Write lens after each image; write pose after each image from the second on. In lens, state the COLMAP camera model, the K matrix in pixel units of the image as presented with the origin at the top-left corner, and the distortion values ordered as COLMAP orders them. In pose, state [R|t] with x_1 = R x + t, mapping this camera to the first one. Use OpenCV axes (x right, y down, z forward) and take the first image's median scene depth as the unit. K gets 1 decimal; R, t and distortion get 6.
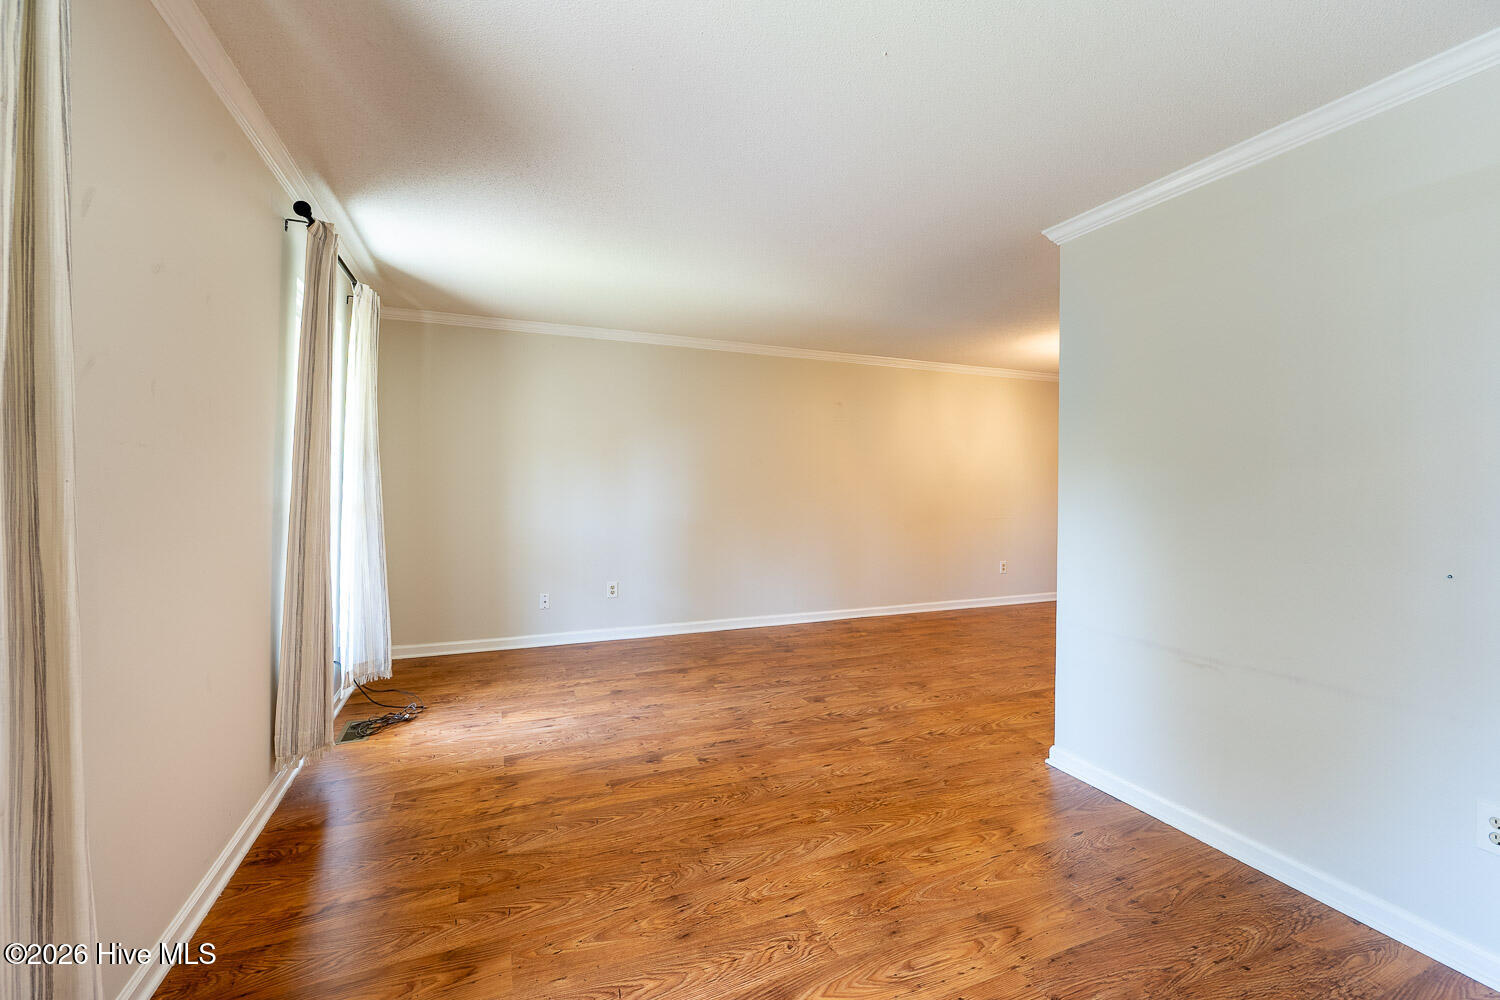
lens RADIAL K [[598.7, 0, 728.4], [0, 598.7, 481.2], [0, 0, 1]] dist [-0.002335, 0.000406]
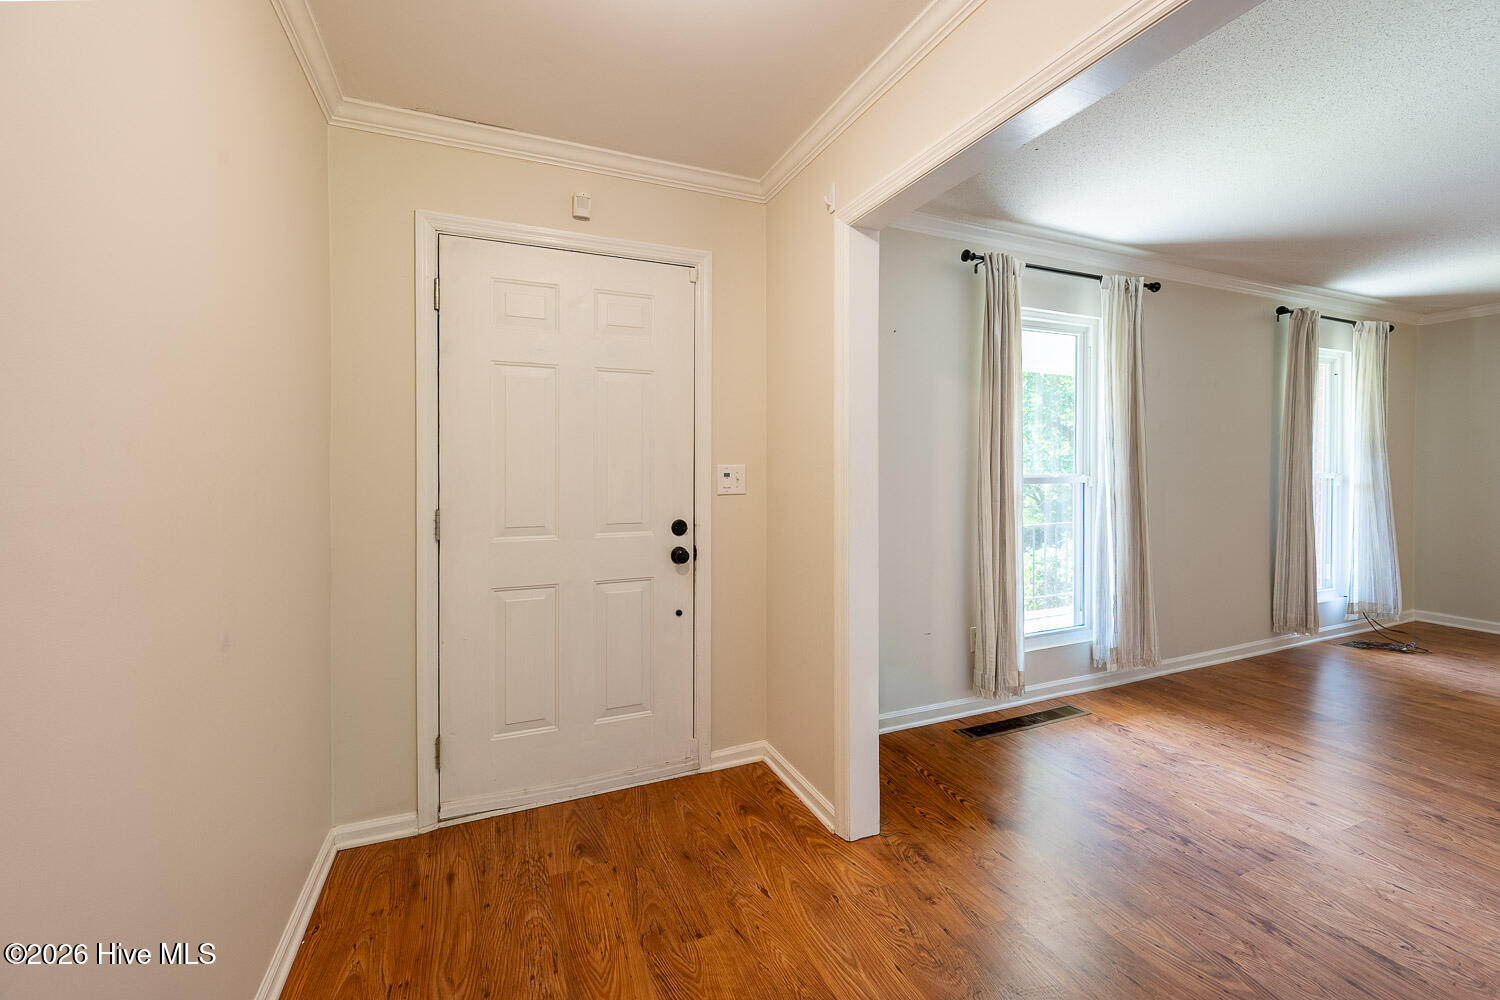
lens RADIAL K [[598.7, 0, 733.0], [0, 598.7, 478.2], [0, 0, 1]] dist [-0.002335, 0.000406]
pose [[0.011864, 0.007978, -0.999898, 0.895436], [0.009543, 0.999922, 0.008092, 0.001883], [0.999884, -0.009638, 0.011787, -0.558467]]
